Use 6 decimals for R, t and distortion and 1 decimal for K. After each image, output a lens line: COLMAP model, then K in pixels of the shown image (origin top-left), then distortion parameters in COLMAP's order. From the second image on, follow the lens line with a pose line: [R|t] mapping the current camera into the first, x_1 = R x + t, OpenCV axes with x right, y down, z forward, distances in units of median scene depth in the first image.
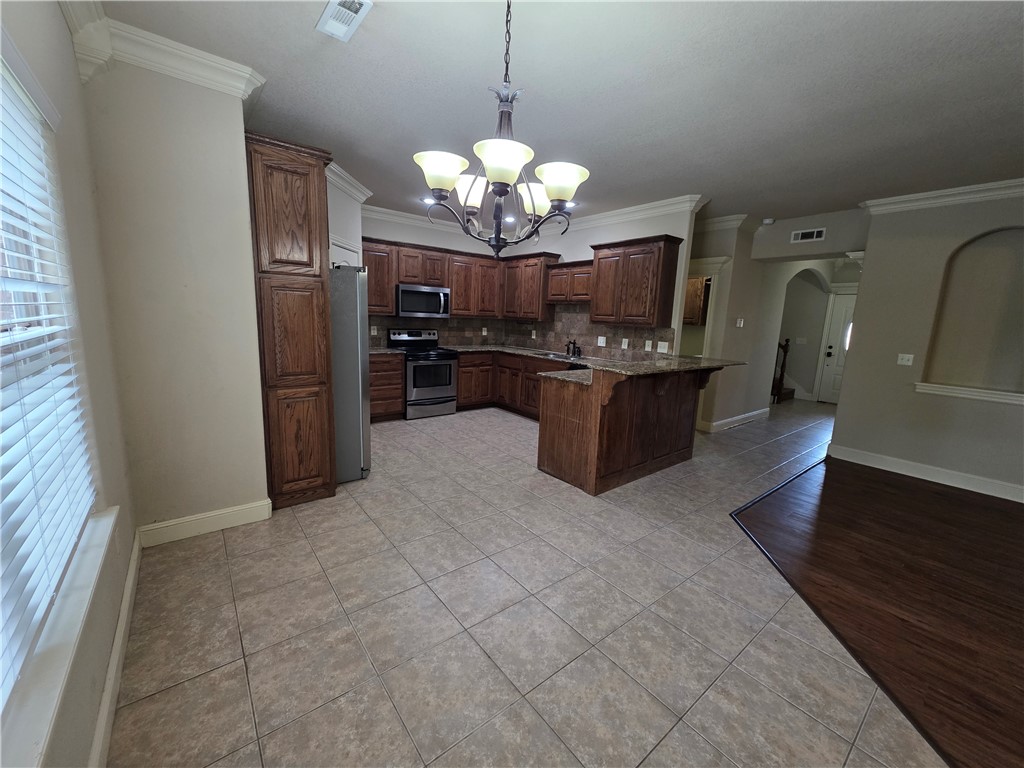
lens RADIAL K [[410.6, 0, 511.2], [0, 410.6, 383.0], [0, 0, 1]] dist [0.003166, 0.000489]
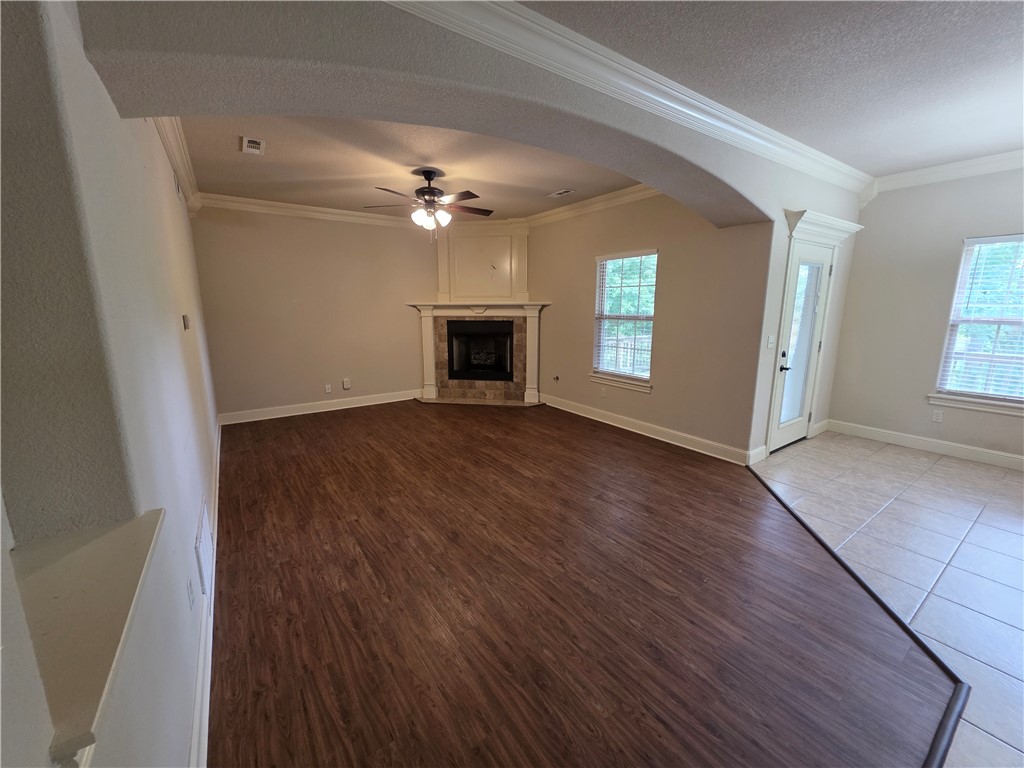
lens RADIAL K [[410.6, 0, 513.5], [0, 410.6, 384.2], [0, 0, 1]] dist [0.003166, 0.000489]
pose [[-0.997304, -0.047377, 0.056041, 0.688760], [-0.024798, 0.936323, 0.350262, -0.129167], [-0.069067, 0.347928, -0.934974, 0.882308]]
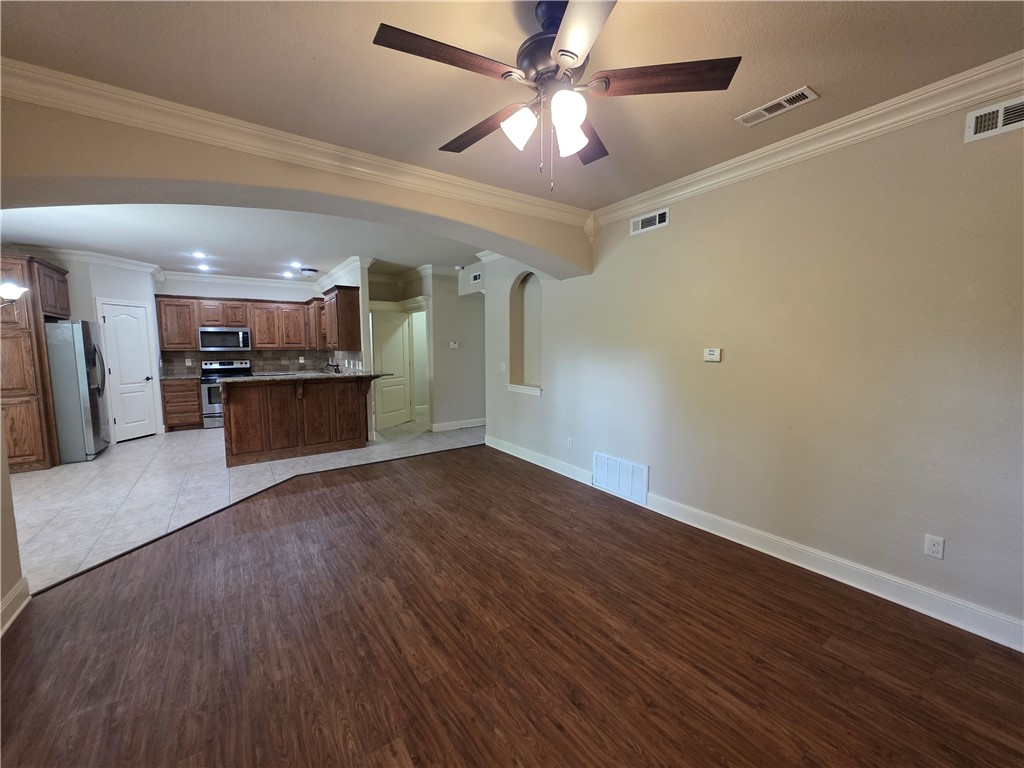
lens RADIAL K [[410.6, 0, 514.3], [0, 410.6, 385.3], [0, 0, 1]] dist [0.003166, 0.000489]
pose [[0.997368, -0.035102, -0.063444, 0.895664], [0.030868, 0.997308, -0.066516, 0.076106], [0.065608, 0.064382, 0.995766, -0.277448]]
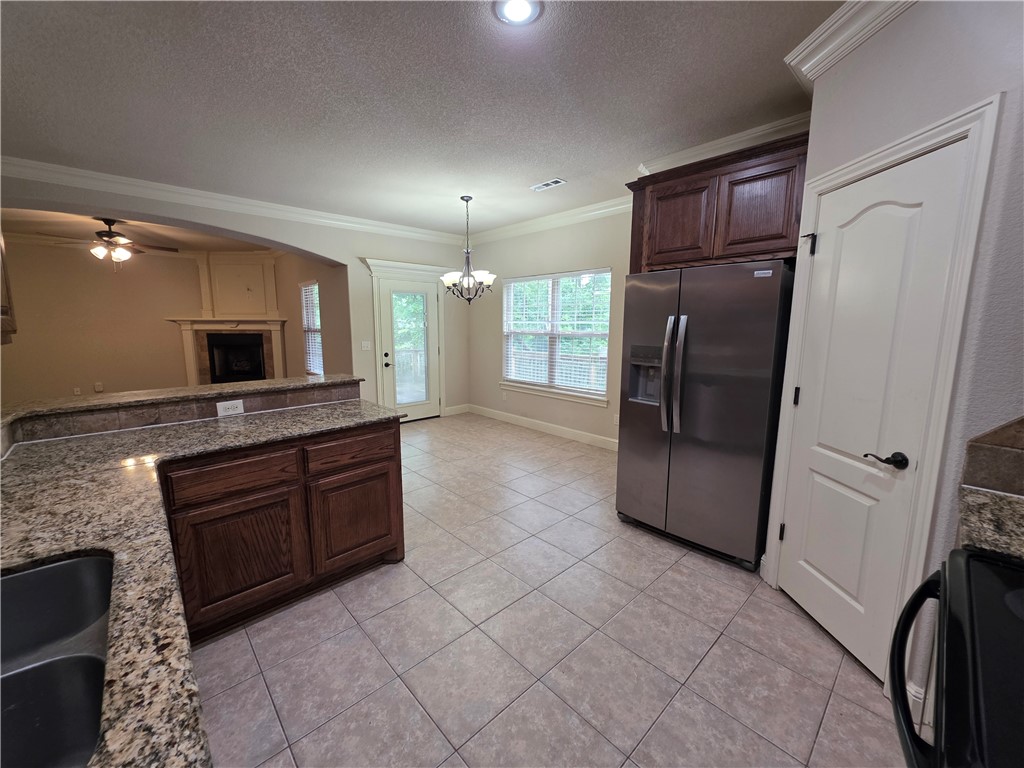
lens RADIAL K [[410.6, 0, 512.1], [0, 410.6, 385.5], [0, 0, 1]] dist [0.003166, 0.000489]
pose [[-0.995770, -0.028985, -0.087192, -0.031250], [-0.054413, 0.950667, 0.305404, -0.204961], [0.074038, 0.308856, -0.948223, 1.217234]]
